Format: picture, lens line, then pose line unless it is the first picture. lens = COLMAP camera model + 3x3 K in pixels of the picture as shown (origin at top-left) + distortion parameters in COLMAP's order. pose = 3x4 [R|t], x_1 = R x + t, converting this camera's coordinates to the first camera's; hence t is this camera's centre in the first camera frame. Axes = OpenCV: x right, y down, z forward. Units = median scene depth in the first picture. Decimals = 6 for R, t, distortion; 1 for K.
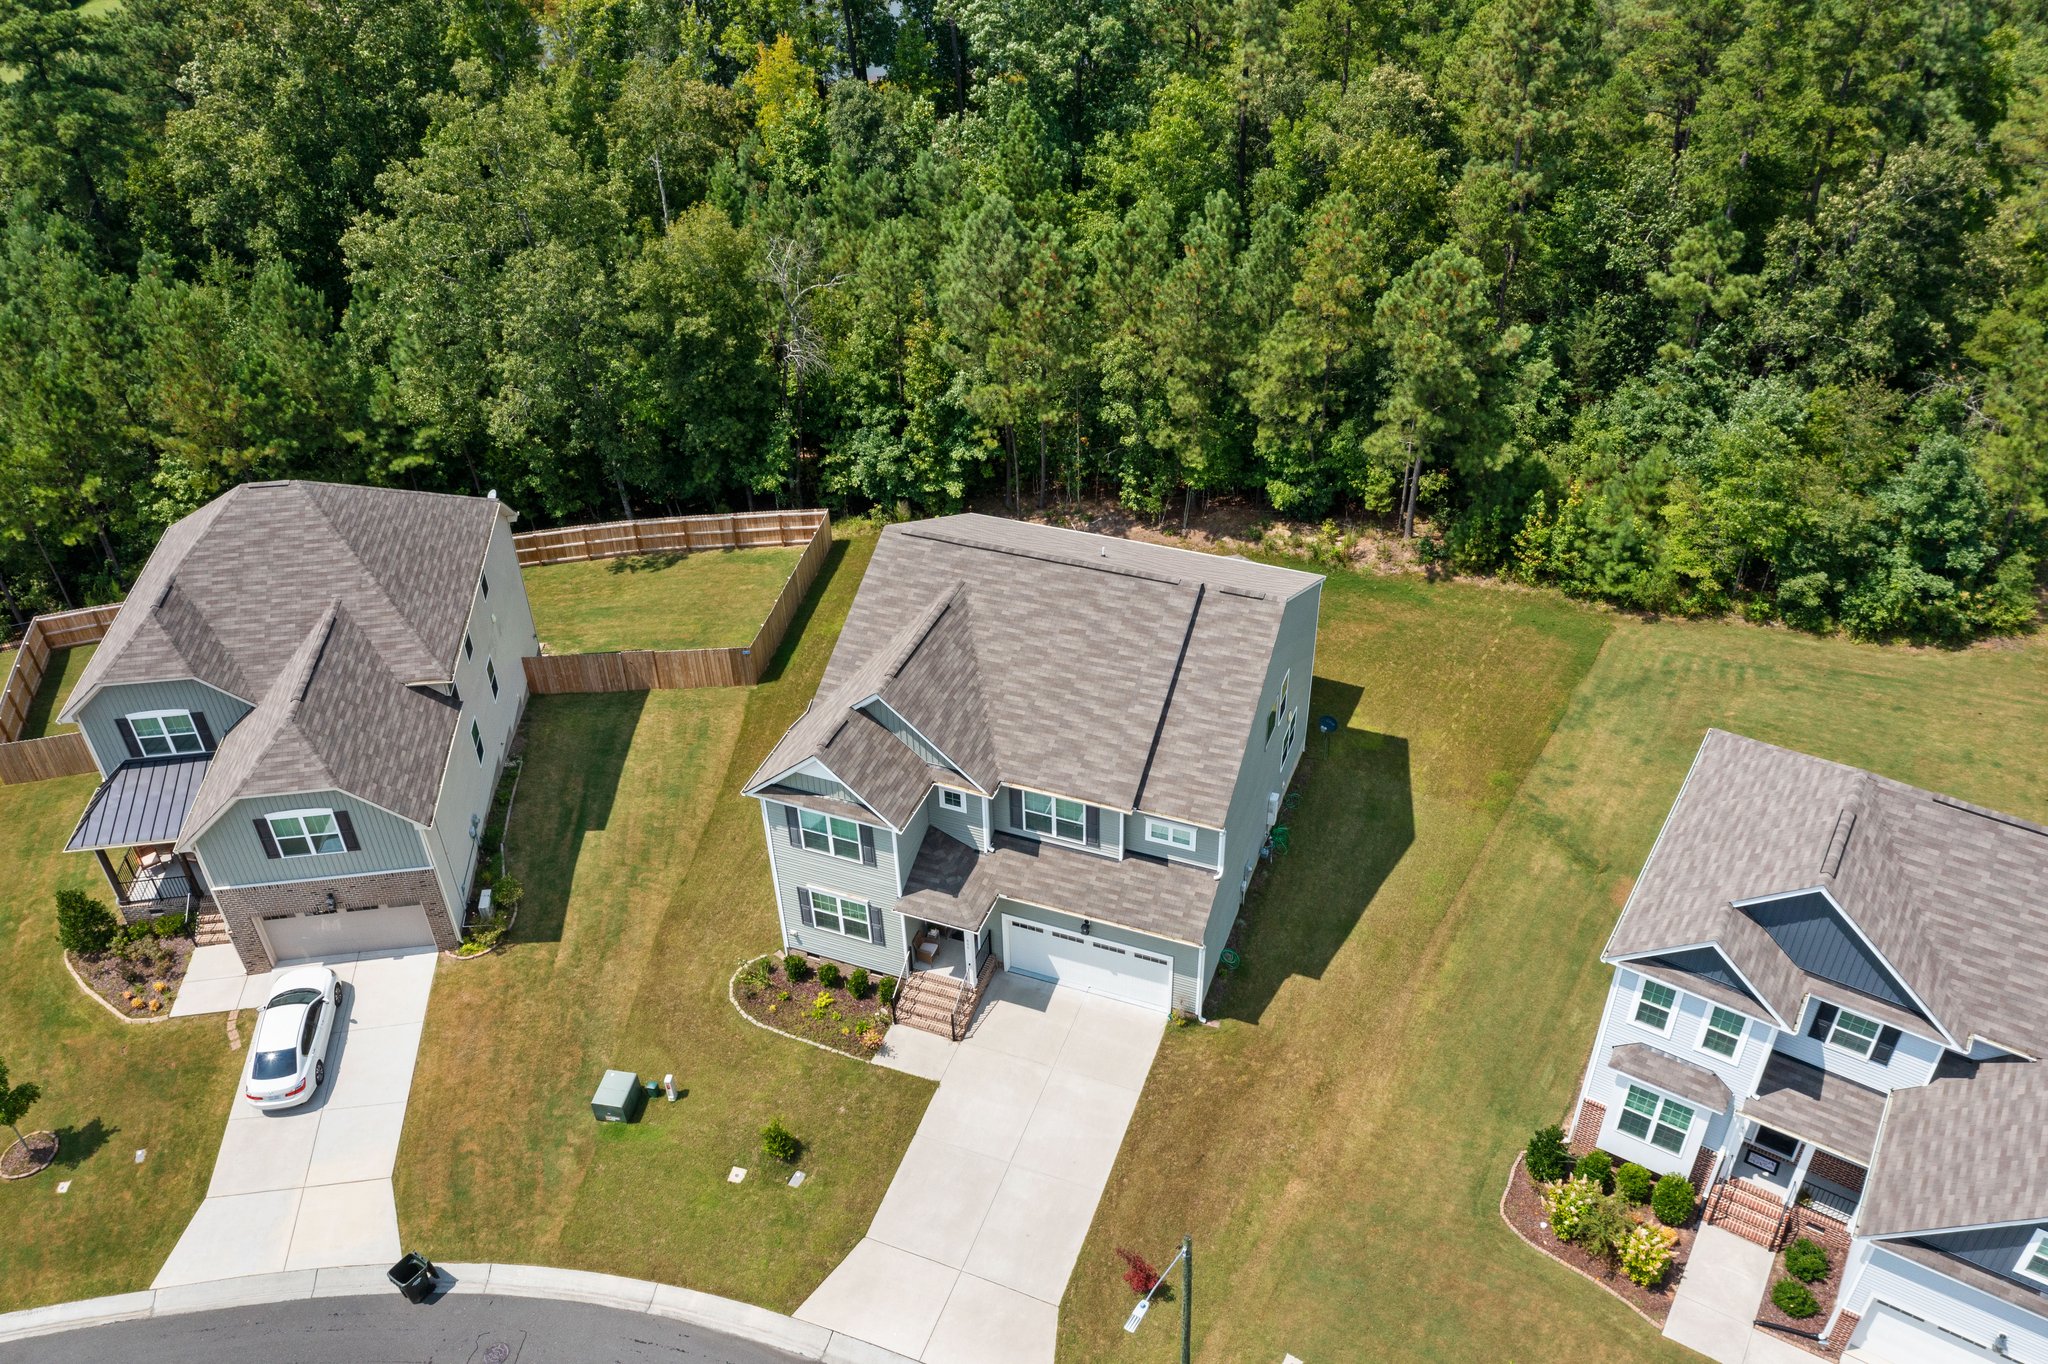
lens RADIAL K [[1627.1, 0, 1024.0], [0, 1627.1, 682.0], [0, 0, 1]] dist [-0.005536, -0.001101]
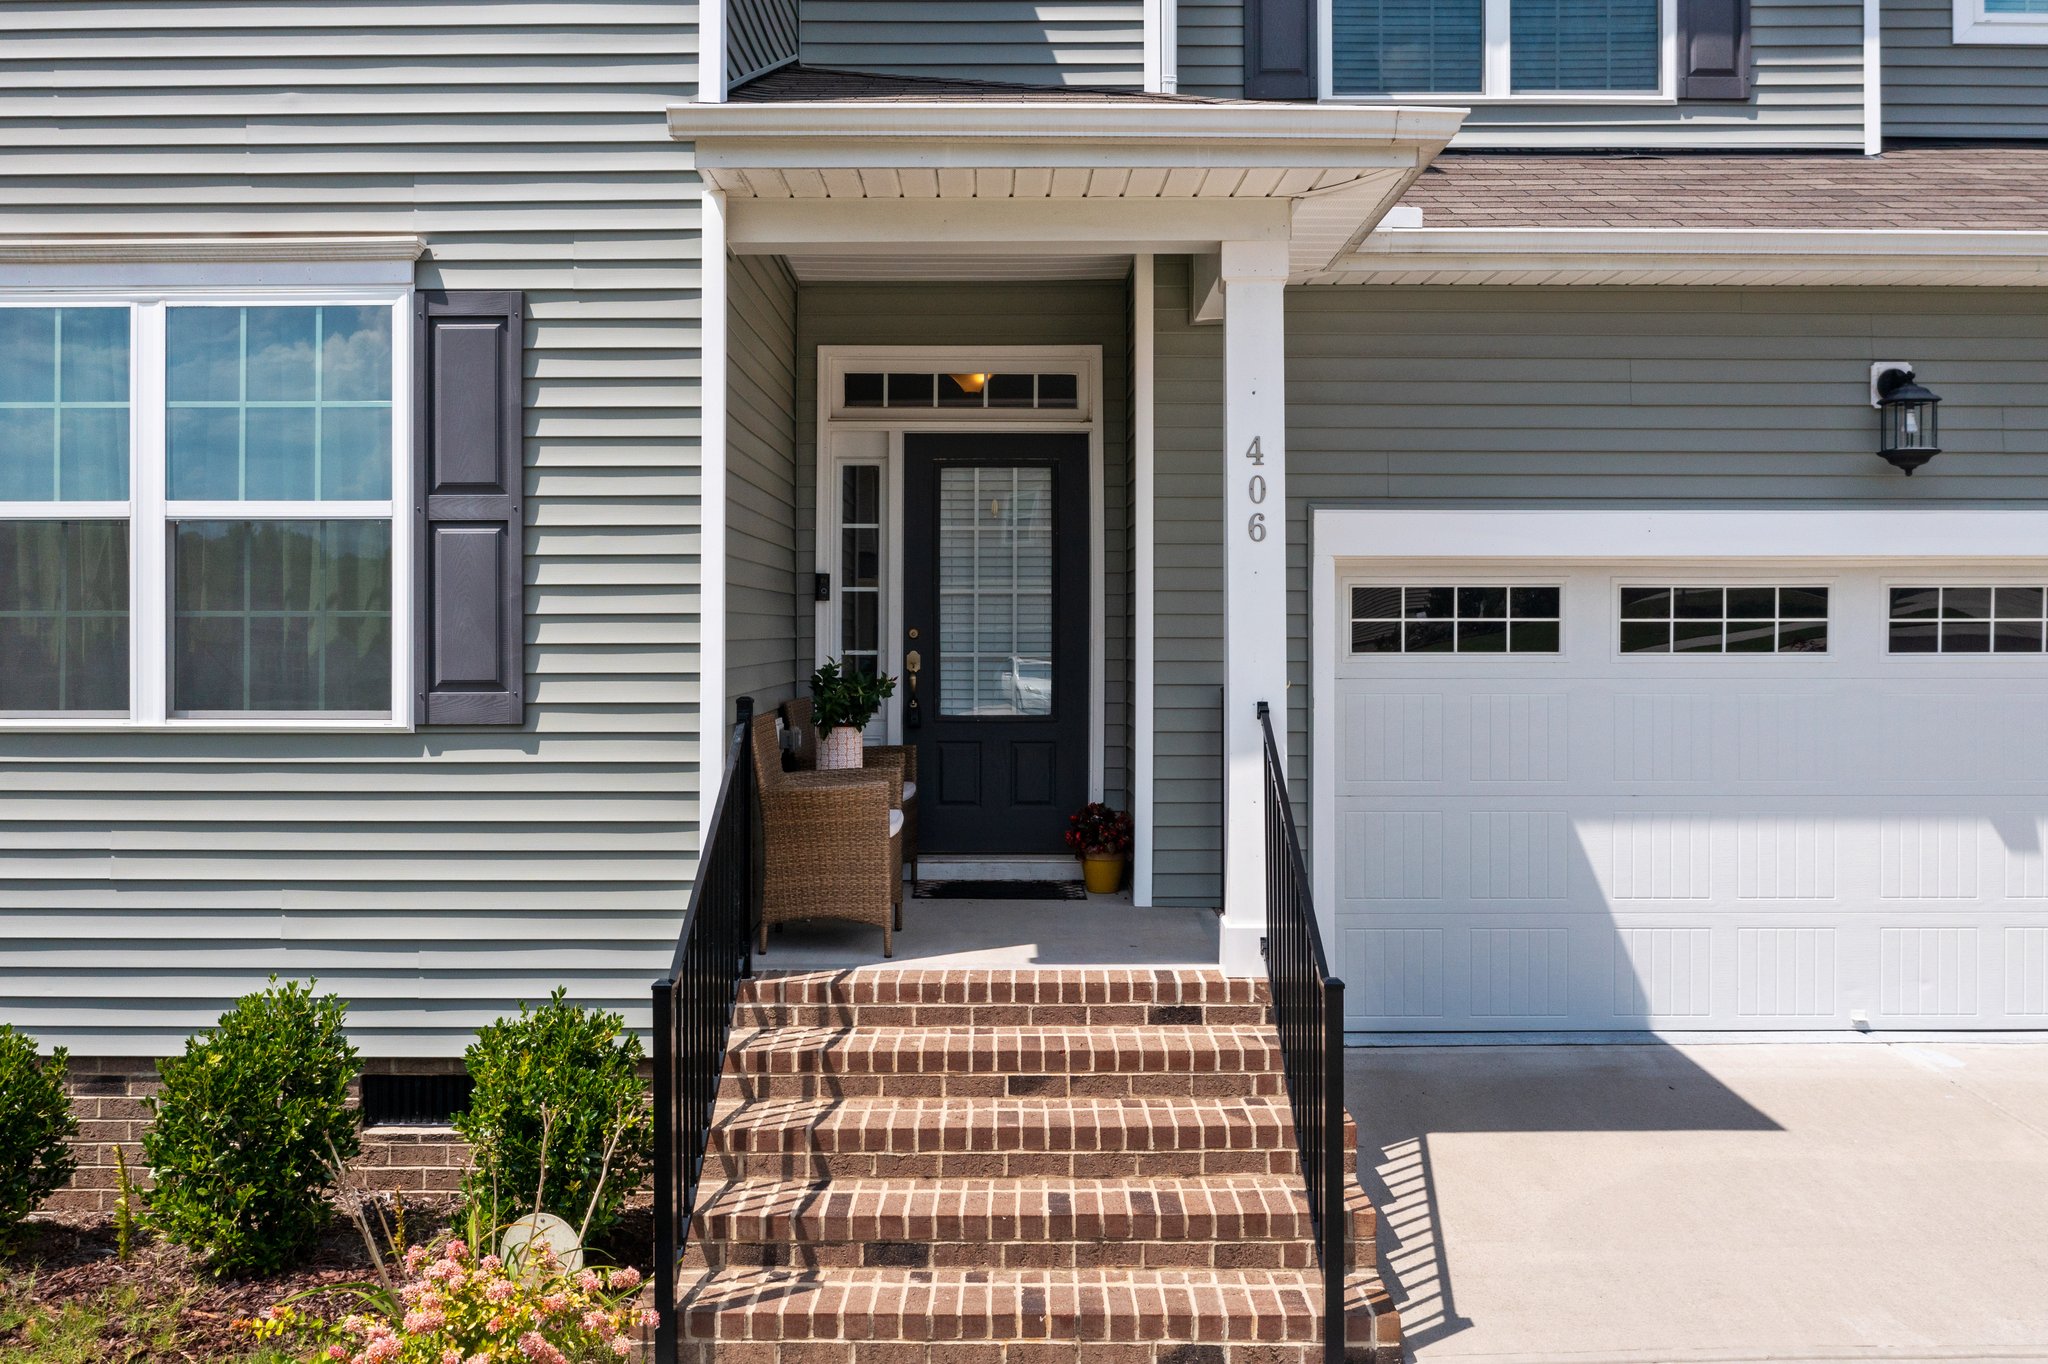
lens RADIAL K [[1651.6, 0, 1029.6], [0, 1651.6, 626.0], [0, 0, 1]] dist [-0.004234, -0.001444]
pose [[0.932104, 0.025828, 0.361268, -0.087182], [0.199052, 0.796785, -0.570536, 0.213770], [-0.302589, 0.603711, 0.737546, 0.815238]]
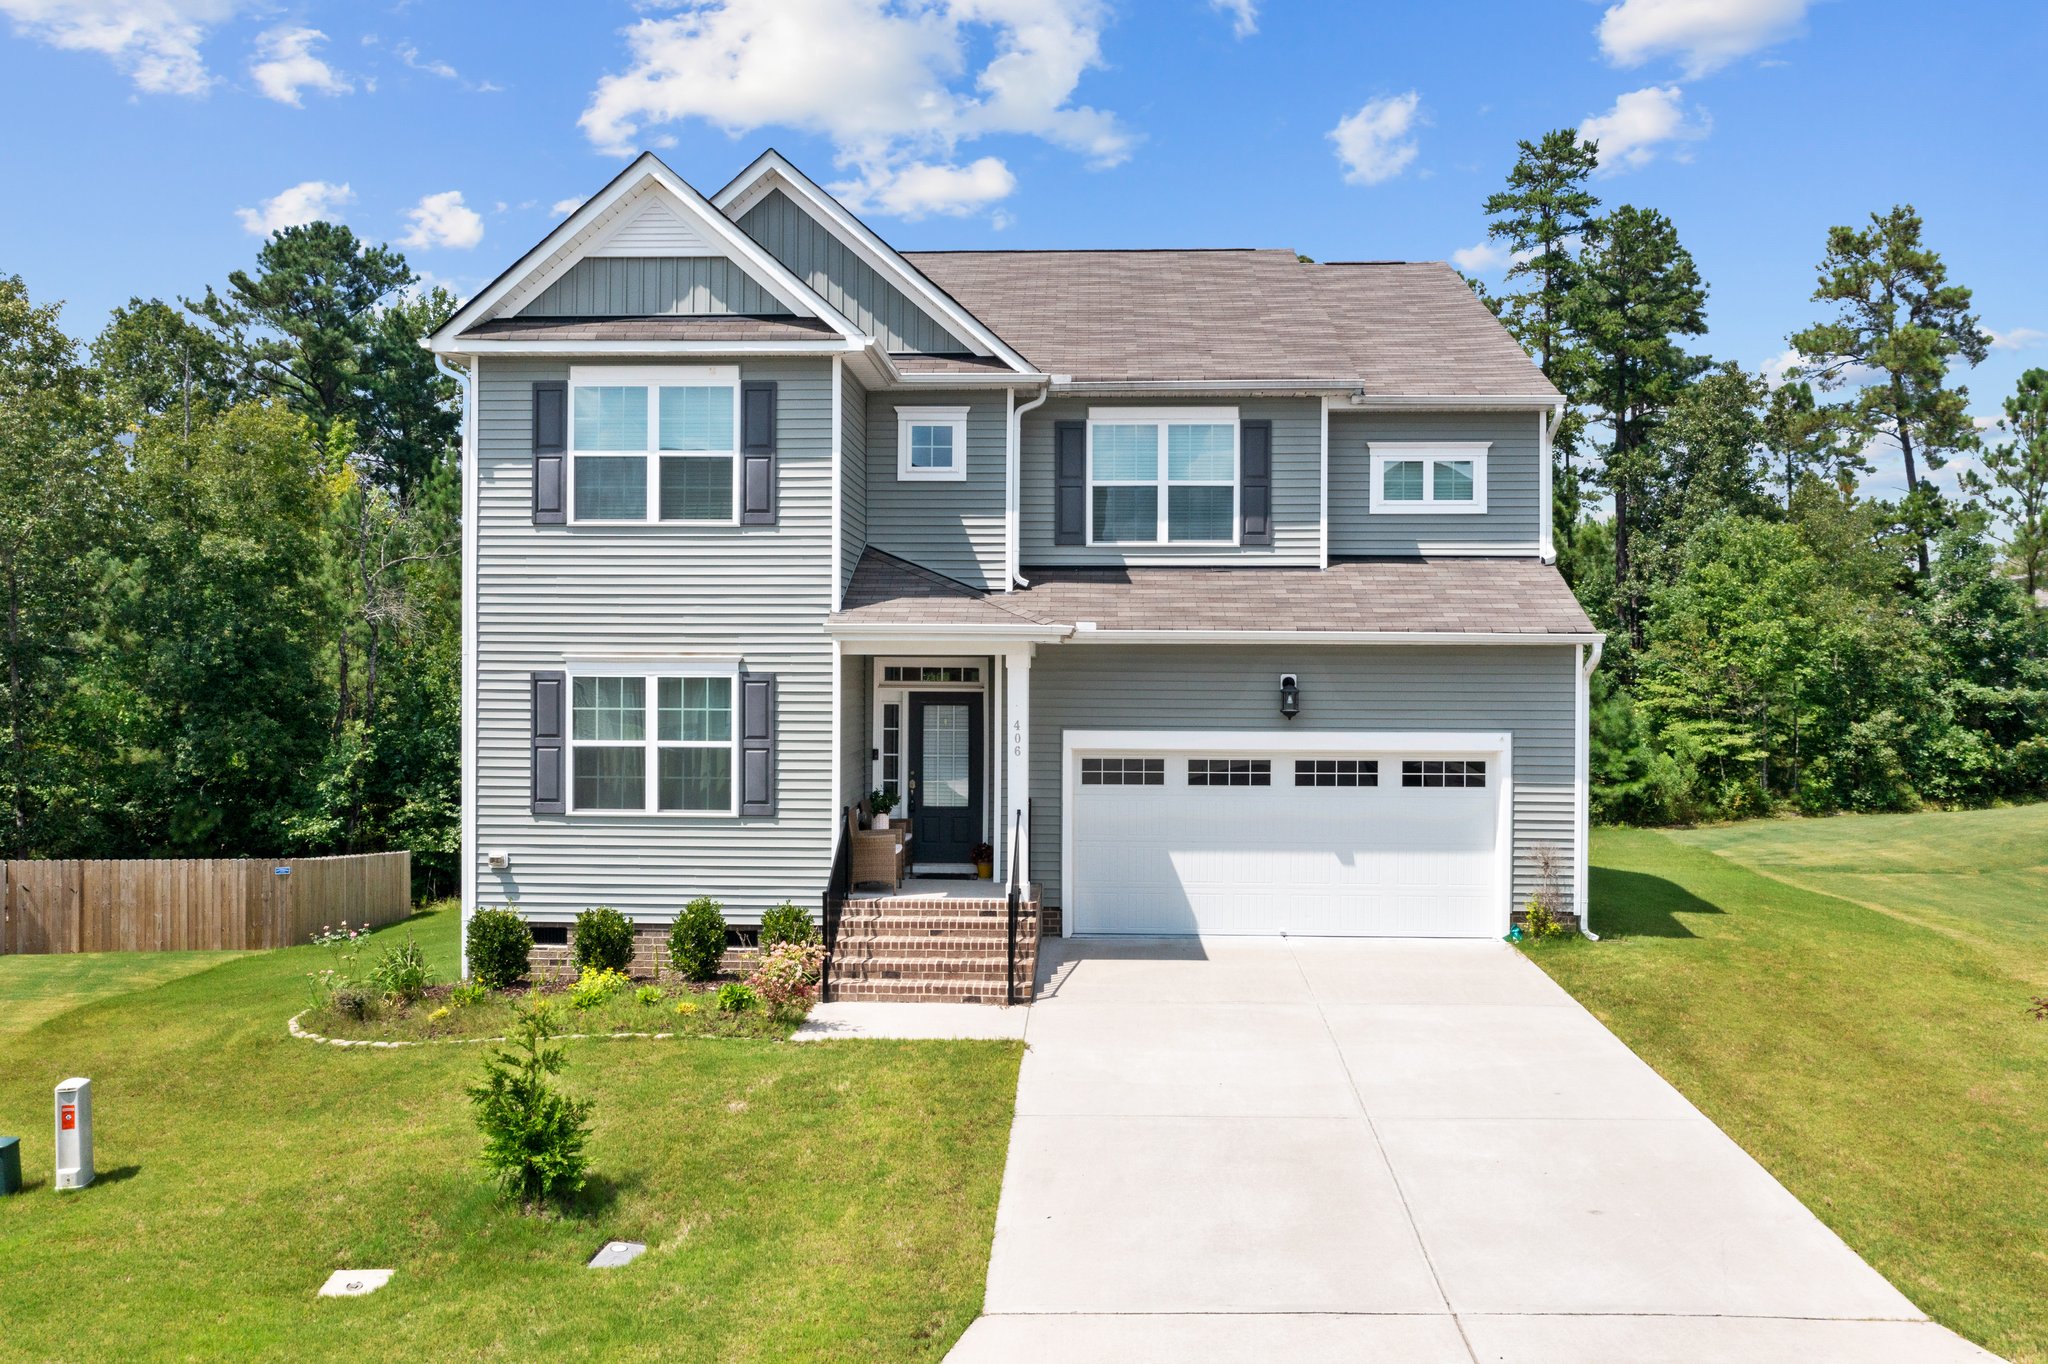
lens RADIAL K [[1622.2, 0, 1024.0], [0, 1622.2, 682.0], [0, 0, 1]] dist [-0.003466, -0.005080]
pose [[0.949100, 0.026110, 0.313892, -0.135798], [0.166298, 0.804800, -0.569773, 0.326460], [-0.267497, 0.592971, 0.759493, 0.626387]]
